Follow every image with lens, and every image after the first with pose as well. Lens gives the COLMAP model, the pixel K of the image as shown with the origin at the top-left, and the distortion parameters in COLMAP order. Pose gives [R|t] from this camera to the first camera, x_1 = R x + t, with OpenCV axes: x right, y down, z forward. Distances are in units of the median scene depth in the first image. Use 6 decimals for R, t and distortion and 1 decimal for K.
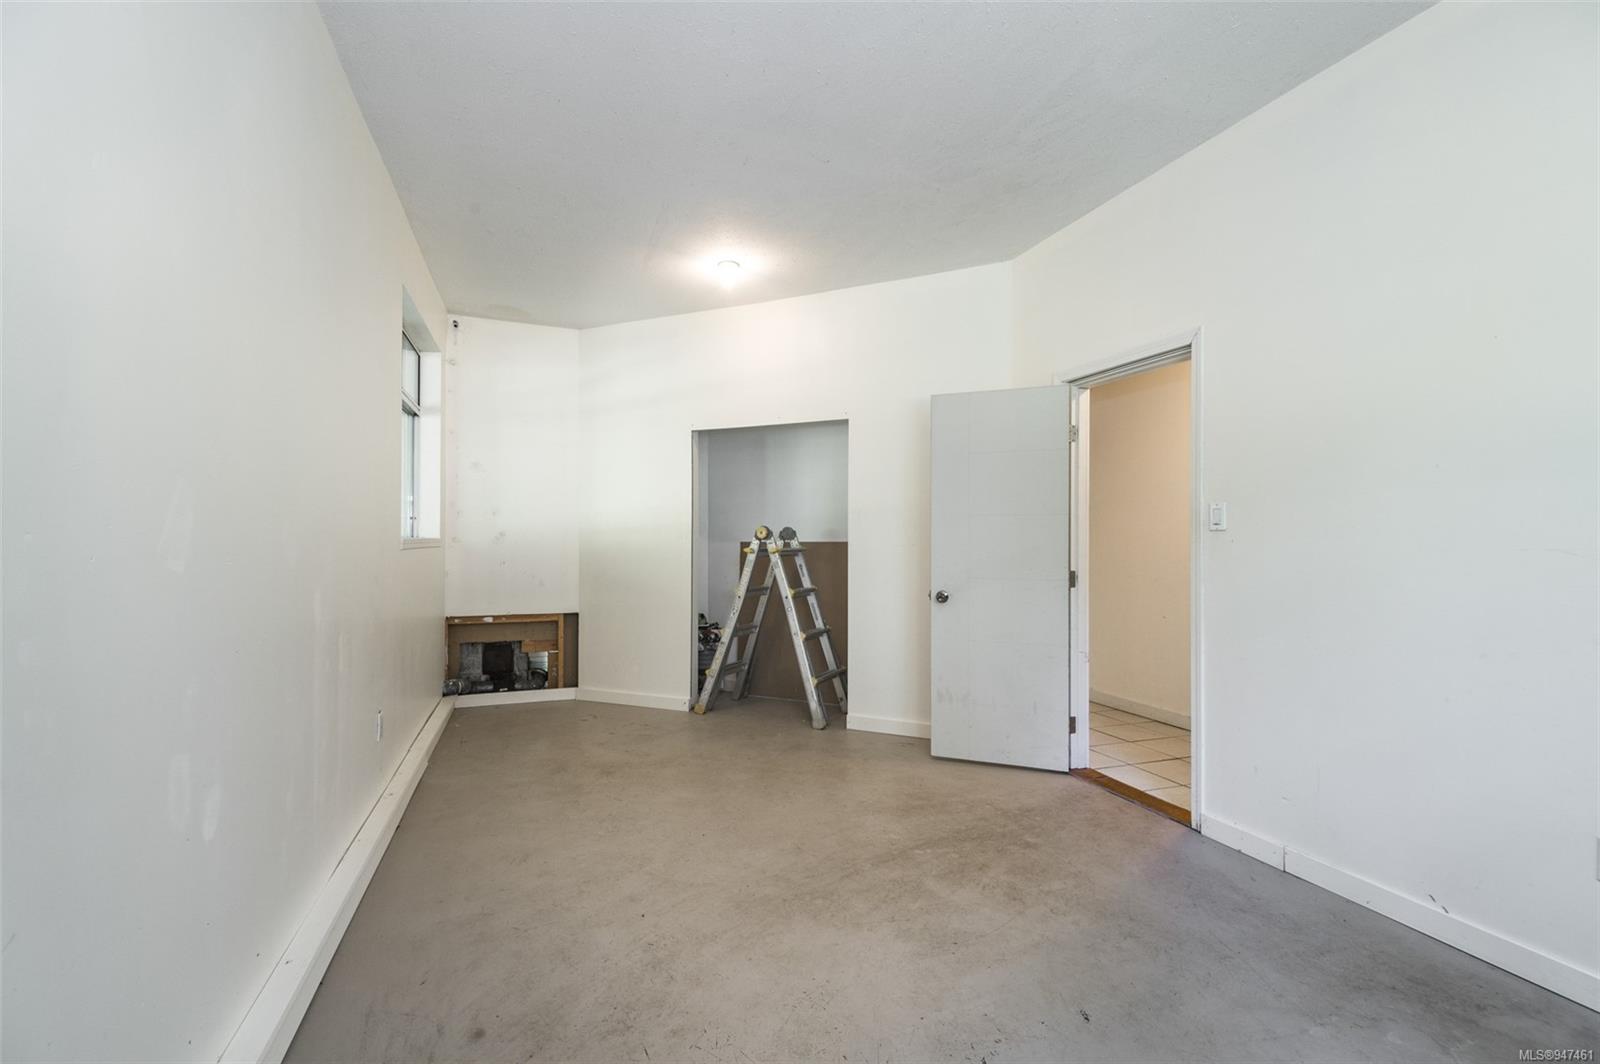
lens RADIAL K [[697.9, 0, 791.3], [0, 697.9, 538.8], [0, 0, 1]] dist [0.001670, 0.000033]
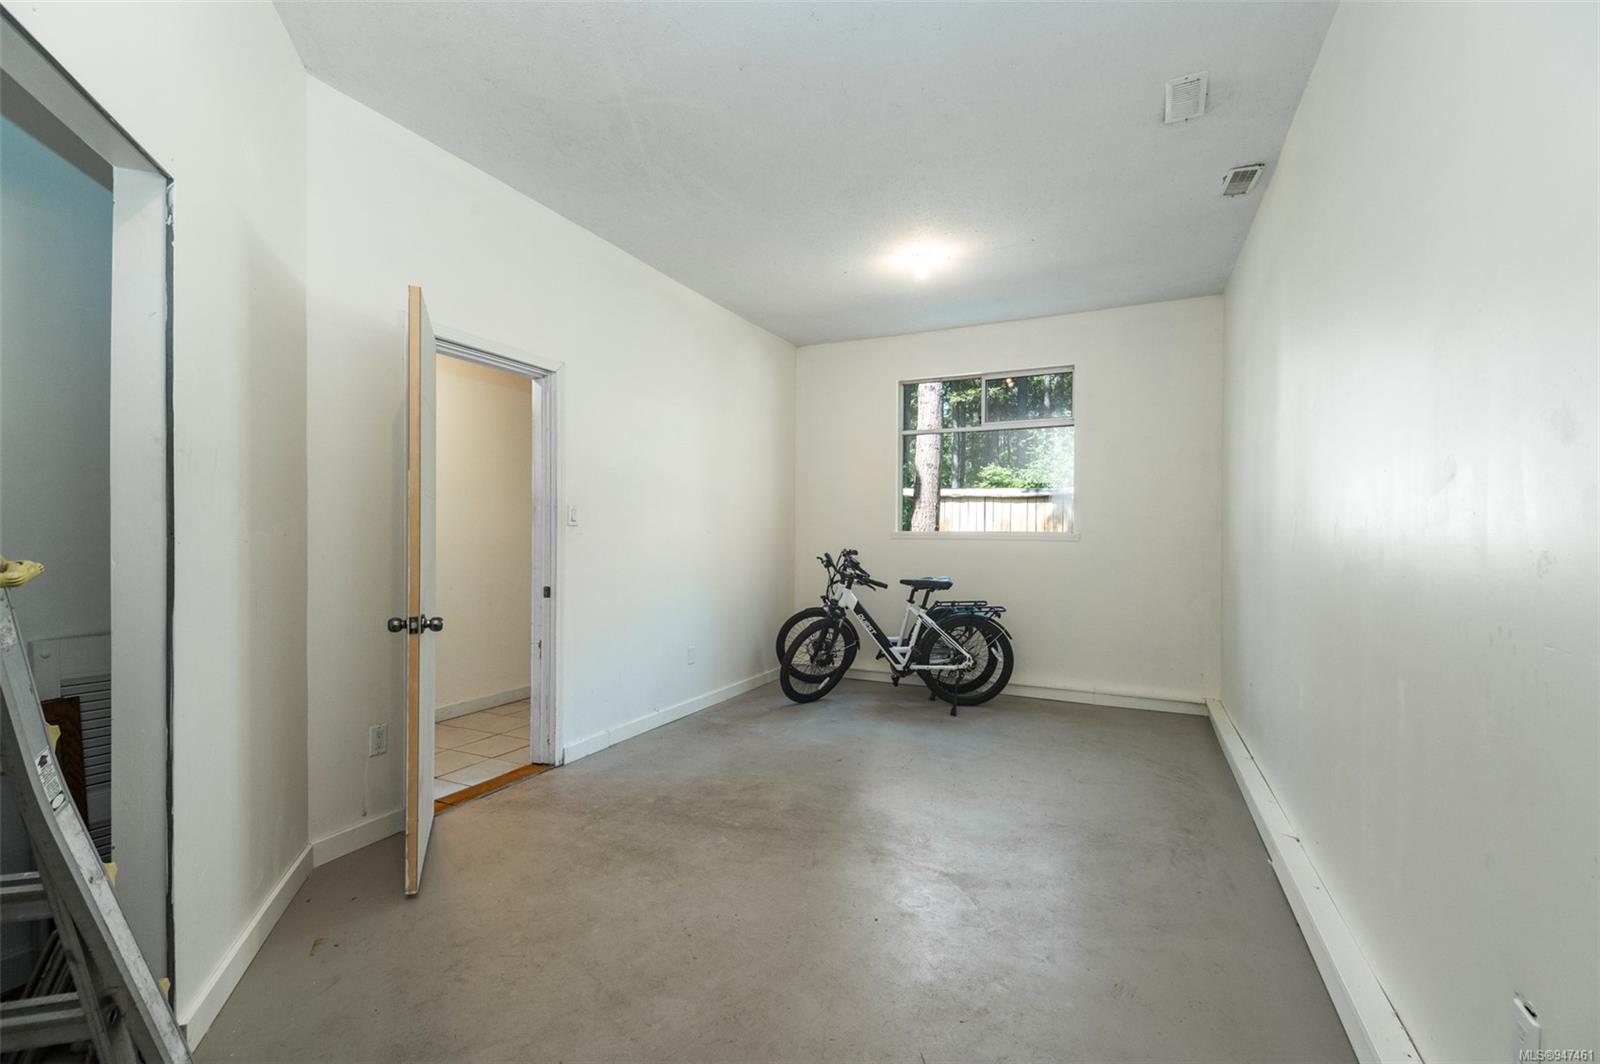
lens RADIAL K [[697.9, 0, 791.3], [0, 697.9, 538.8], [0, 0, 1]] dist [0.001670, 0.000033]
pose [[-0.703612, -0.010382, 0.710508, -0.627085], [-0.008553, 0.999945, 0.006141, 0.001610], [-0.710533, -0.001755, -0.703662, 1.677699]]
